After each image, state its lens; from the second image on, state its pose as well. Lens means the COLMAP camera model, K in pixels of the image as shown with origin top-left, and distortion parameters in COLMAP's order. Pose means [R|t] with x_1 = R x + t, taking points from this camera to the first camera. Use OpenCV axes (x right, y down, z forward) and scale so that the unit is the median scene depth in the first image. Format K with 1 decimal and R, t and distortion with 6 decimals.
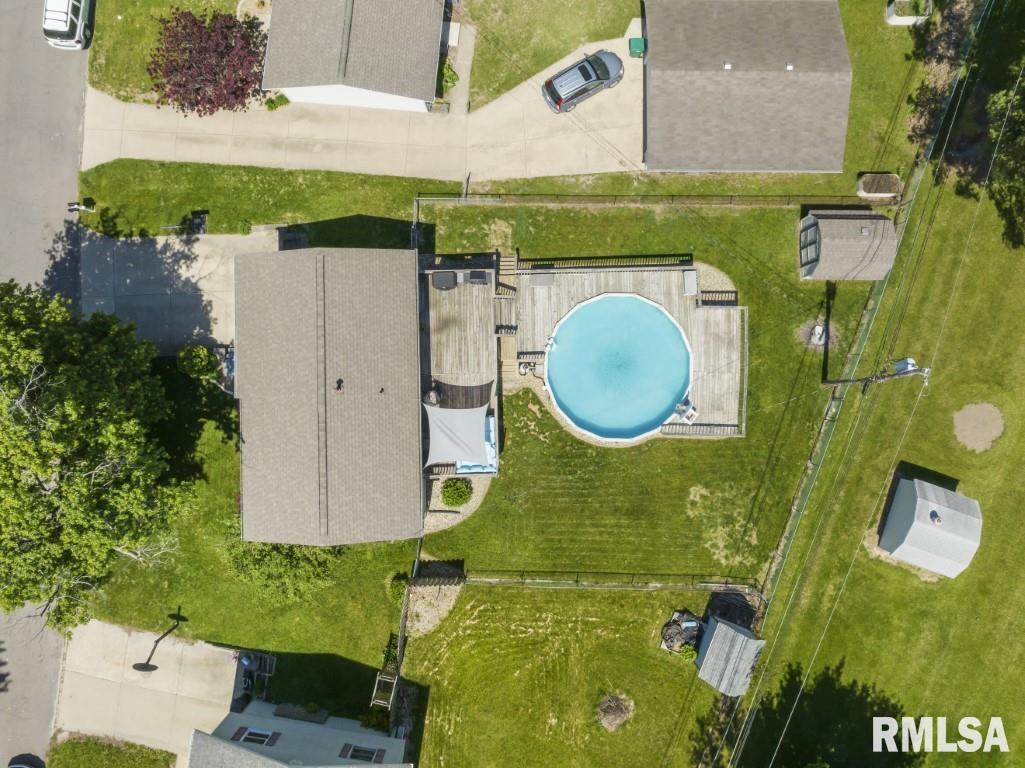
lens RADIAL K [[740.4, 0, 518.3], [0, 740.4, 348.7], [0, 0, 1]] dist [-0.035835, 0.042937]
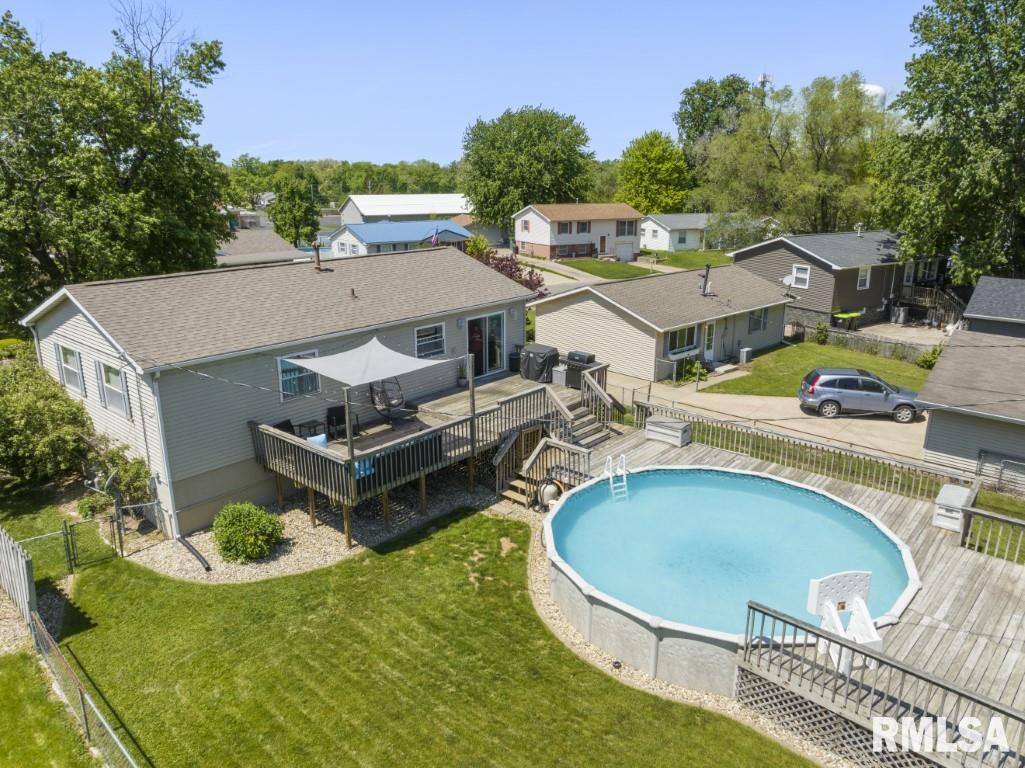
lens RADIAL K [[719.2, 0, 512.5], [0, 719.2, 384.0], [0, 0, 1]] dist [-0.005575, -0.004191]
pose [[0.740995, 0.189846, -0.644115, 0.290523], [-0.671216, 0.237799, -0.702083, 0.365549], [0.019882, 0.952581, 0.303636, 0.770098]]
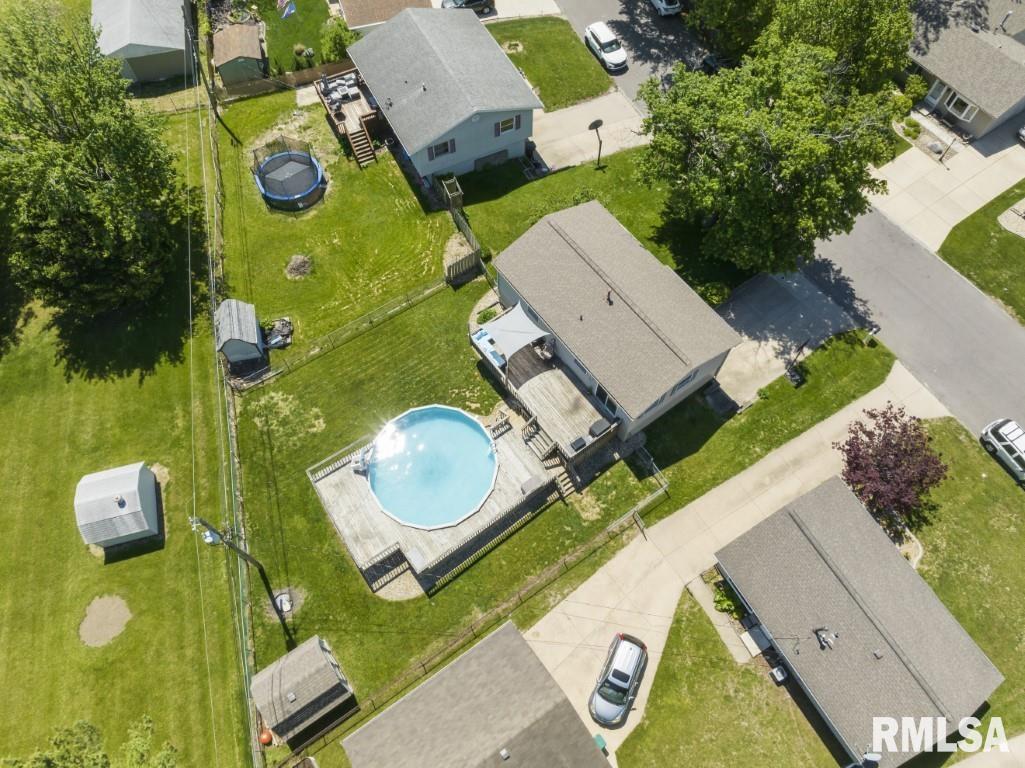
lens RADIAL K [[719.2, 0, 512.5], [0, 719.2, 384.0], [0, 0, 1]] dist [-0.005575, -0.004191]
pose [[-0.819063, 0.510525, -0.261724, 0.255446], [-0.573214, -0.709402, 0.410092, -0.402060], [0.023695, 0.485915, 0.873685, -0.021941]]
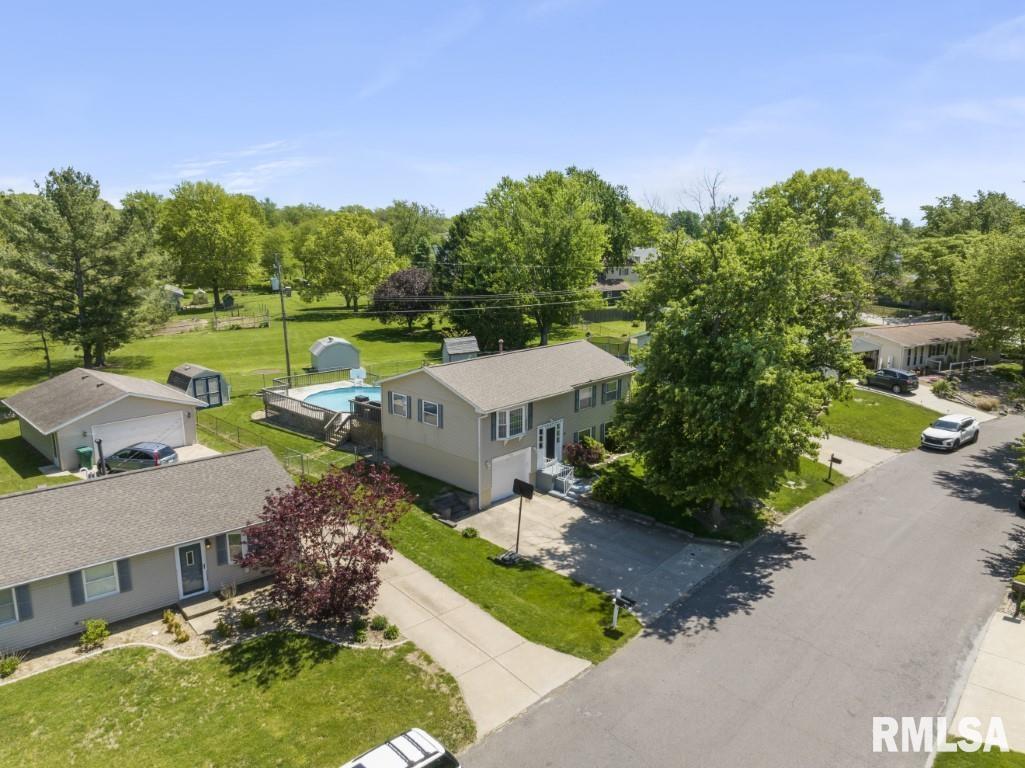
lens RADIAL K [[719.2, 0, 512.5], [0, 719.2, 384.0], [0, 0, 1]] dist [-0.005575, -0.004191]
pose [[-0.721911, -0.167804, 0.671332, -0.924613], [0.691268, -0.130695, 0.710681, -0.685163], [-0.031515, 0.977118, 0.210348, 0.683230]]
